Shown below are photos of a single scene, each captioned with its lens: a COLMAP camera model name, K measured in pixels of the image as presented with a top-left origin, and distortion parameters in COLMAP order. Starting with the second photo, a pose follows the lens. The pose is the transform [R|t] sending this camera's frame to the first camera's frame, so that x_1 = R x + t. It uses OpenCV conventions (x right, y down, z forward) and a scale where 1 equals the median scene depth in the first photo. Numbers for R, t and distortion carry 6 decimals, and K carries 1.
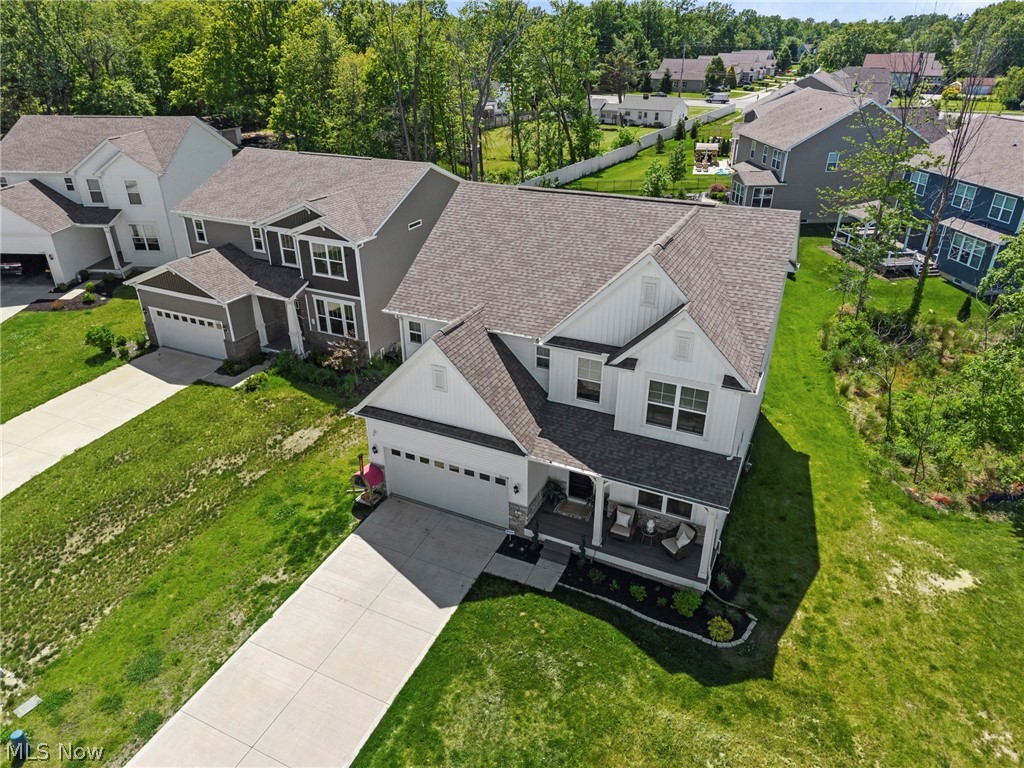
lens RADIAL K [[675.4, 0, 515.8], [0, 675.4, 389.6], [0, 0, 1]] dist [0.055576, -0.086975]
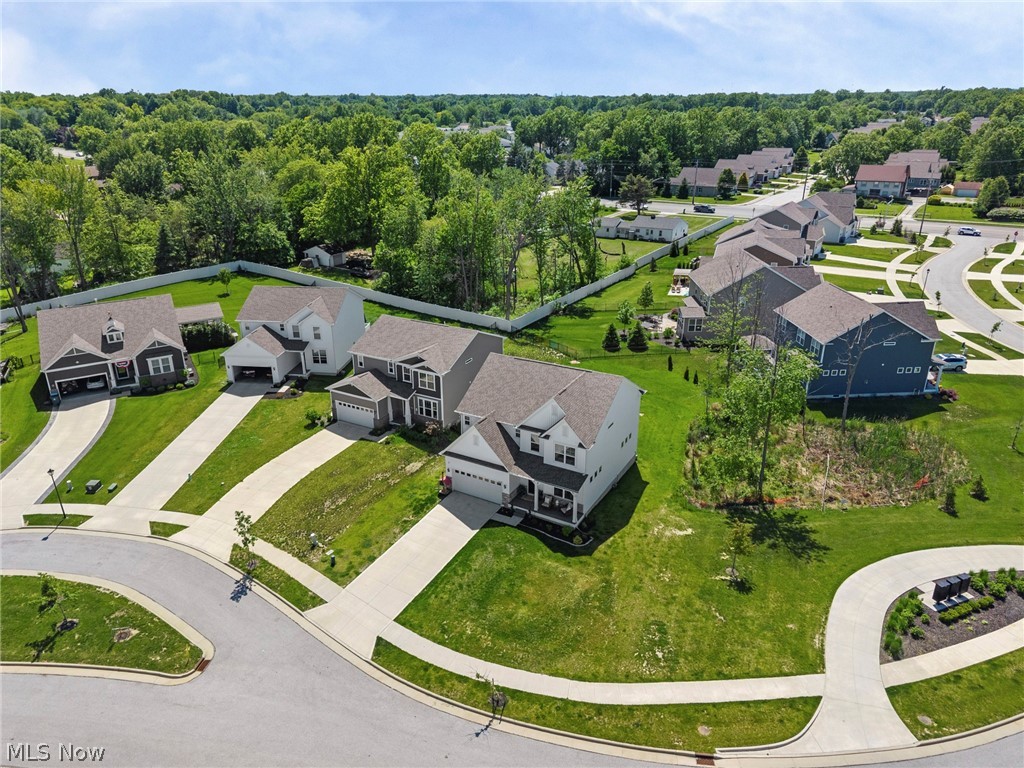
lens RADIAL K [[729.7, 0, 526.4], [0, 729.7, 317.6], [0, 0, 1]] dist [0.059158, -0.002004]
pose [[0.998026, 0.017435, -0.060338, 0.179431], [-0.027940, 0.983650, -0.177913, 0.009196], [0.056249, 0.179247, 0.982195, -1.362181]]
